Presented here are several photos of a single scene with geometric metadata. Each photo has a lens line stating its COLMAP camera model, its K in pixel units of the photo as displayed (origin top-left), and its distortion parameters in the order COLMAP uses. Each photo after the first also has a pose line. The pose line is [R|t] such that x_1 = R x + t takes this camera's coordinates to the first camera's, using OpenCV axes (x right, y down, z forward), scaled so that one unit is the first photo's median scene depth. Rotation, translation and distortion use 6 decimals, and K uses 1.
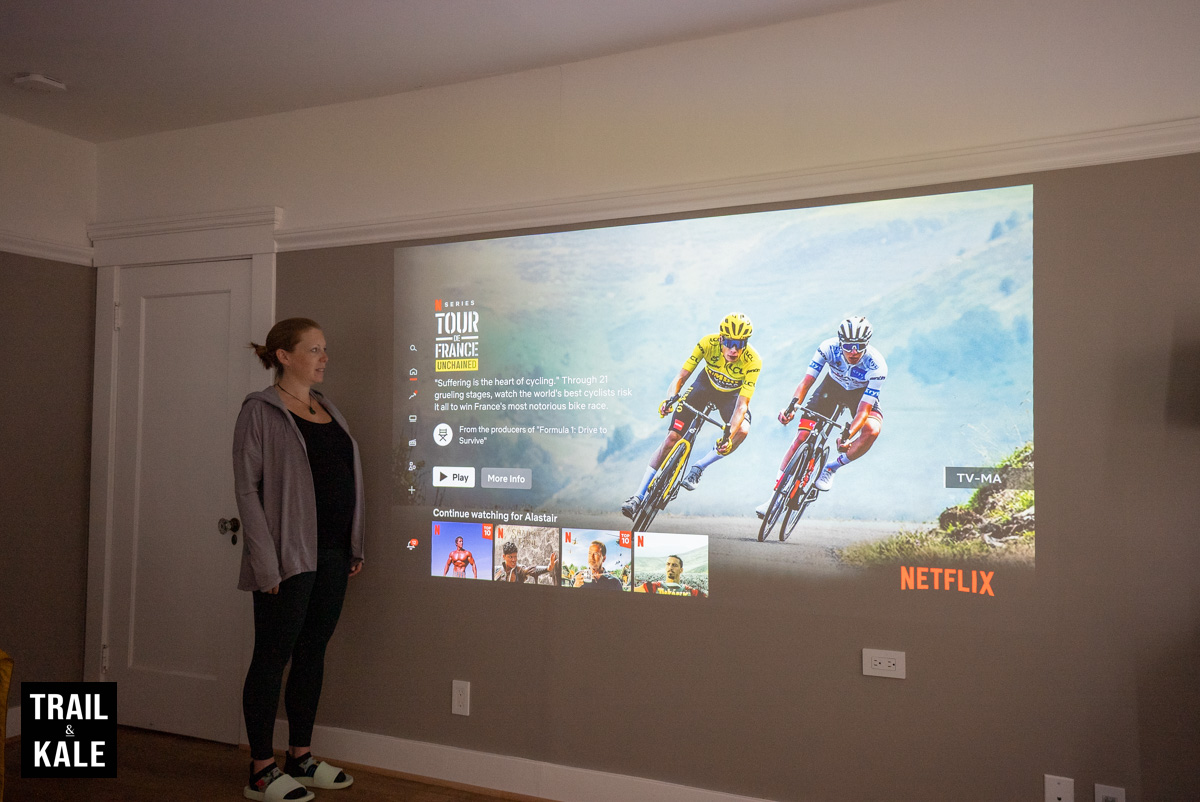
lens RADIAL K [[1022.3, 0, 599.7], [0, 1022.3, 400.4], [0, 0, 1]] dist [0.034793, 0.007236]
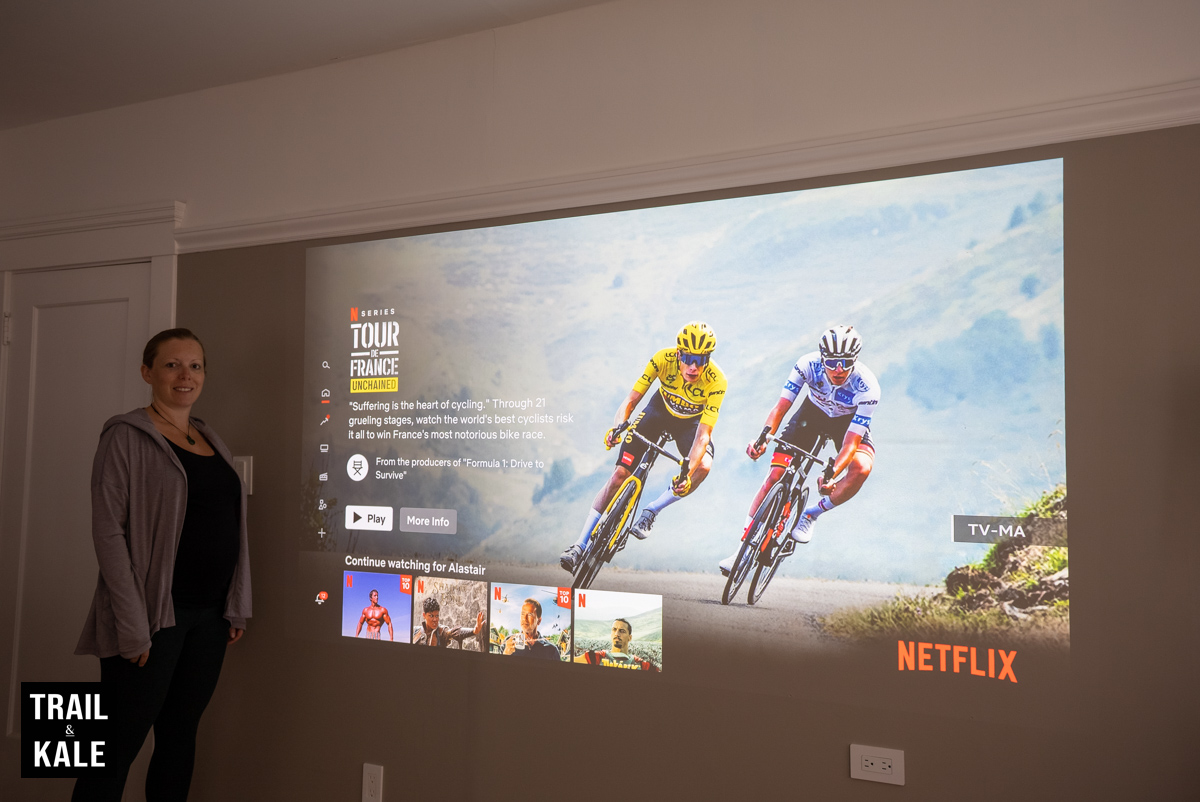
lens RADIAL K [[1022.3, 0, 599.9], [0, 1022.3, 402.0], [0, 0, 1]] dist [0.034793, 0.007236]
pose [[0.999919, -0.000493, -0.012684, 0.066220], [0.000320, 0.999907, -0.013598, -0.010422], [0.012689, 0.013593, 0.999827, 0.181916]]
